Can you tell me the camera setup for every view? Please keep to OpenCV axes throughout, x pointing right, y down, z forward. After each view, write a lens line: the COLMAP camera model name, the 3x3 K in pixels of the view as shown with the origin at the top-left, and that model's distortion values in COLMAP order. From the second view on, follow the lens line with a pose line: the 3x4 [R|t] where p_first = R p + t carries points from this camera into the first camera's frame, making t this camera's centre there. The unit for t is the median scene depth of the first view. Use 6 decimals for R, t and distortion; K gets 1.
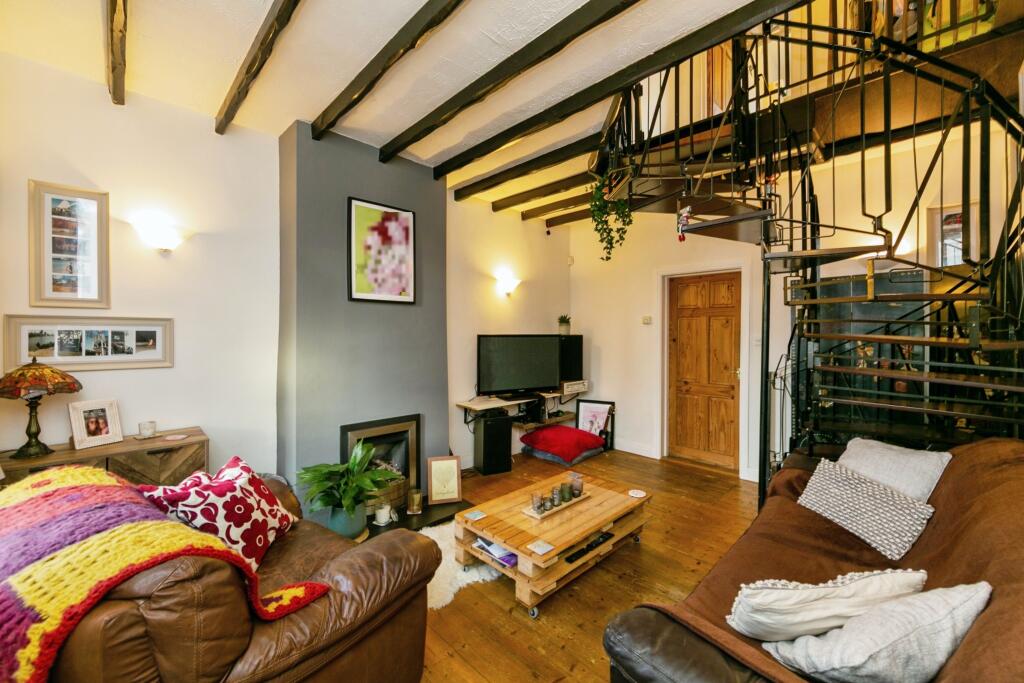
lens RADIAL K [[400.7, 0, 508.8], [0, 400.7, 334.0], [0, 0, 1]] dist [0.000338, -0.000047]
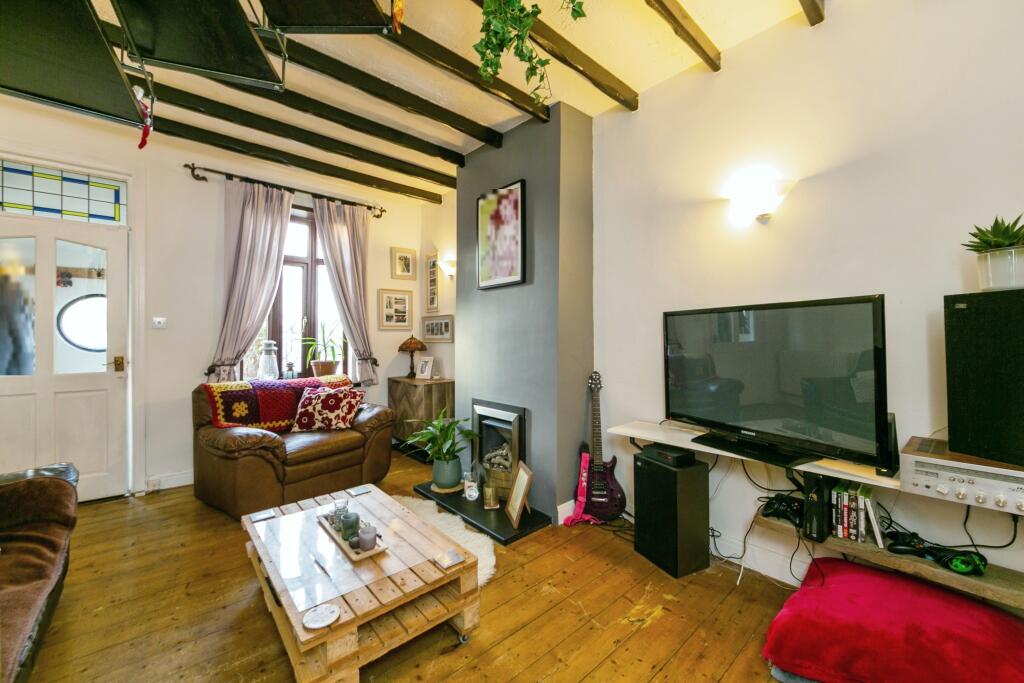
lens RADIAL K [[400.7, 0, 508.8], [0, 400.7, 334.0], [0, 0, 1]] dist [0.000338, -0.000047]
pose [[-0.058914, -0.011340, -0.998199, 0.673279], [0.002741, 0.999930, -0.011521, 0.051434], [0.998259, -0.003415, -0.058879, 1.062166]]
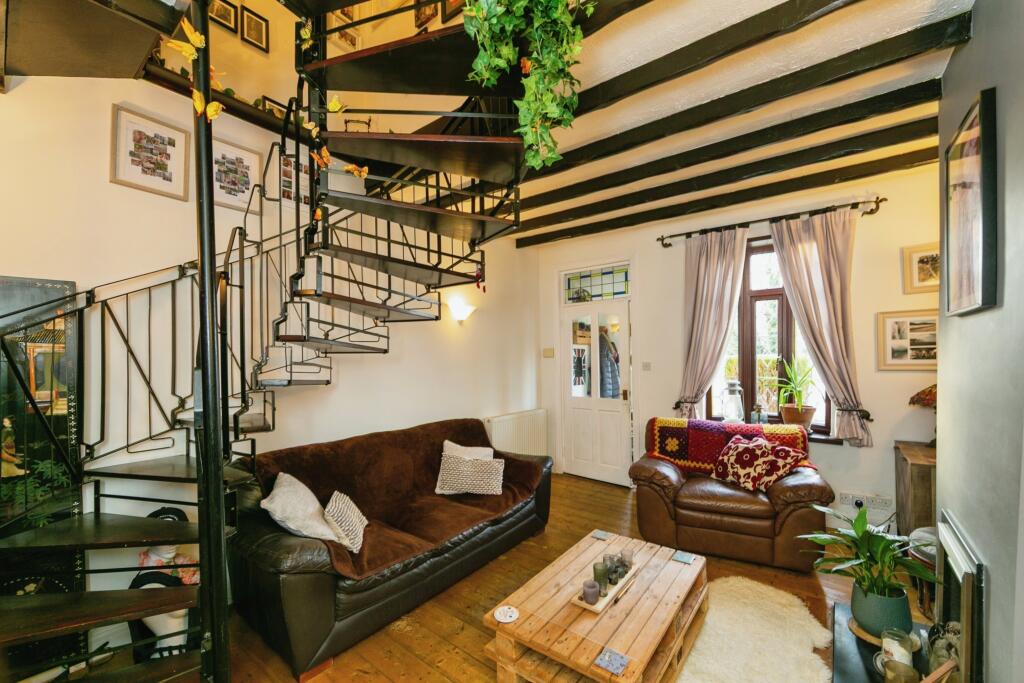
lens RADIAL K [[408.8, 0, 509.9], [0, 408.8, 357.2], [0, 0, 1]] dist [0.000200, -0.000006]
pose [[-0.990365, 0.010351, -0.138091, 0.334524], [0.010710, 0.999941, -0.001857, -0.025209], [0.138064, -0.003318, -0.990418, 1.421689]]
